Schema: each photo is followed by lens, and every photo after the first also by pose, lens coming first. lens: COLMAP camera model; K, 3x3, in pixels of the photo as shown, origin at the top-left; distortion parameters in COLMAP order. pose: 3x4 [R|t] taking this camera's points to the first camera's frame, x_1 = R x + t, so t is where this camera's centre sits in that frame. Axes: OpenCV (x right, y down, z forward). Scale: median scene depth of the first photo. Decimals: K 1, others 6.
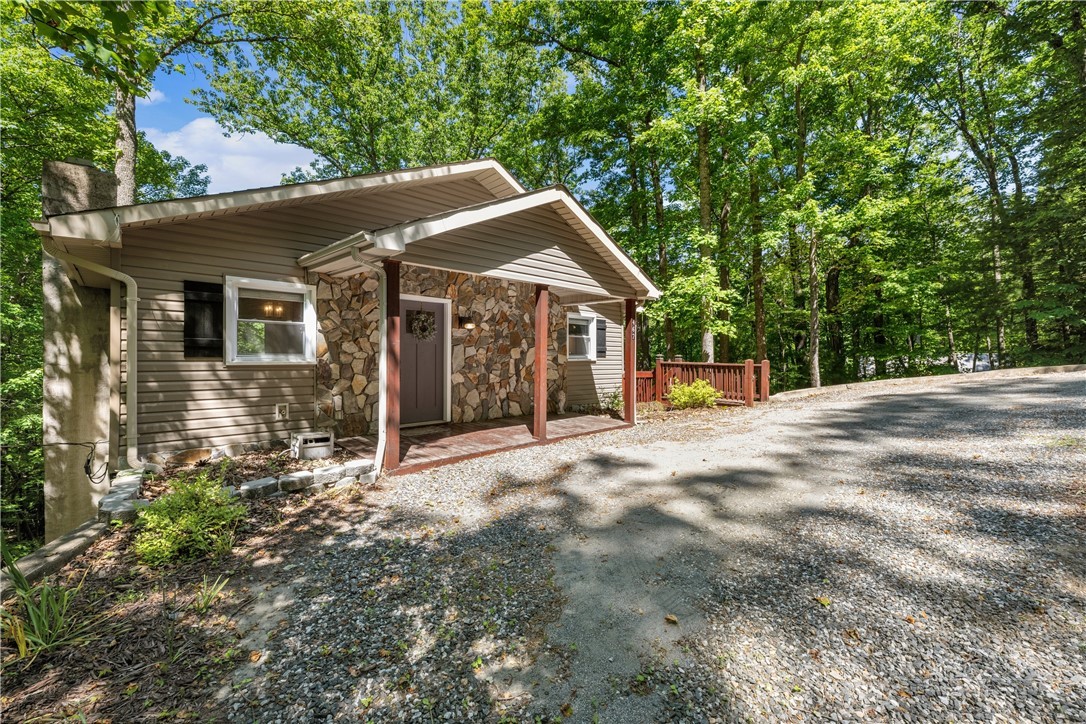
lens RADIAL K [[434.1, 0, 546.1], [0, 434.1, 358.1], [0, 0, 1]] dist [-0.000221, -0.000385]
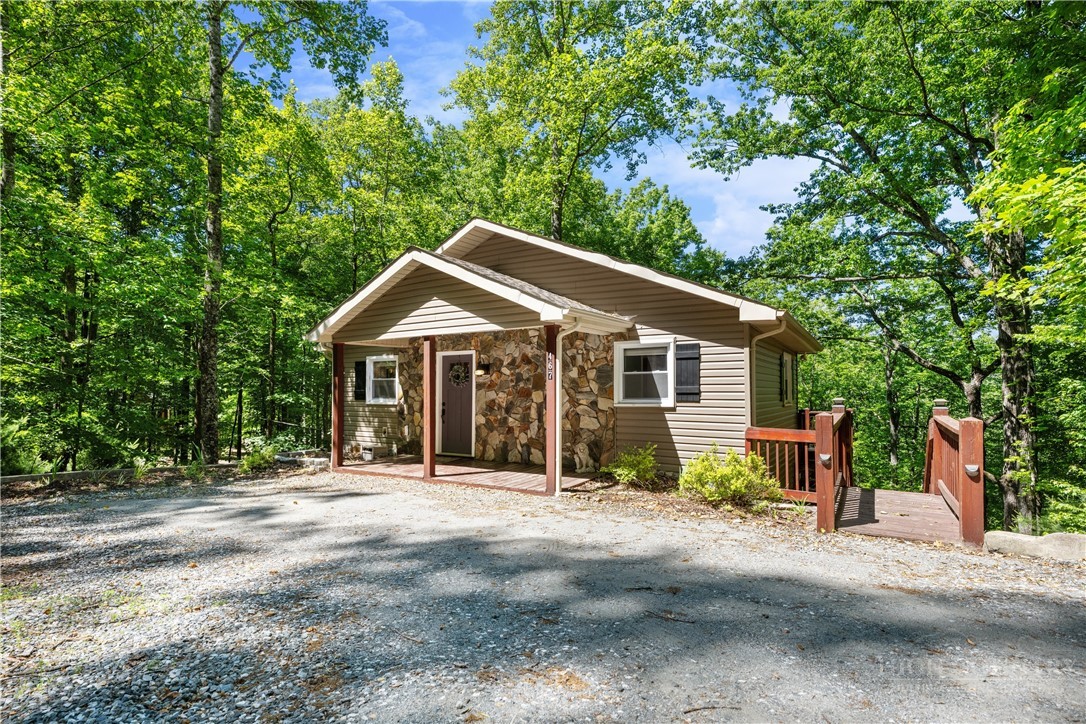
lens RADIAL K [[540.9, 0, 543.5], [0, 540.9, 383.1], [0, 0, 1]] dist [-0.003787, -0.000079]
pose [[0.219319, -0.017359, -0.975499, 1.435615], [0.000900, 0.999845, -0.017590, -0.027358], [0.975653, 0.002980, 0.219301, 1.024474]]
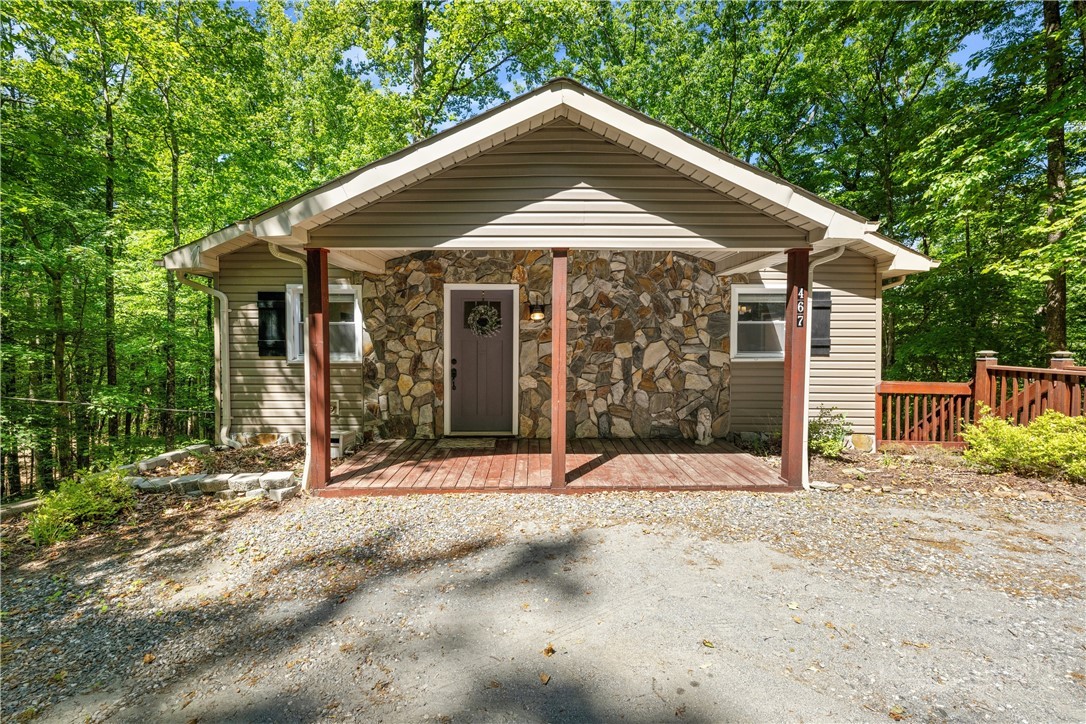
lens RADIAL K [[434.1, 0, 543.9], [0, 434.1, 360.9], [0, 0, 1]] dist [-0.000221, -0.000385]
pose [[0.721549, 0.025765, -0.691884, 0.444856], [-0.001488, 0.999363, 0.035663, -0.026235], [0.692362, -0.024703, 0.721128, 0.533210]]
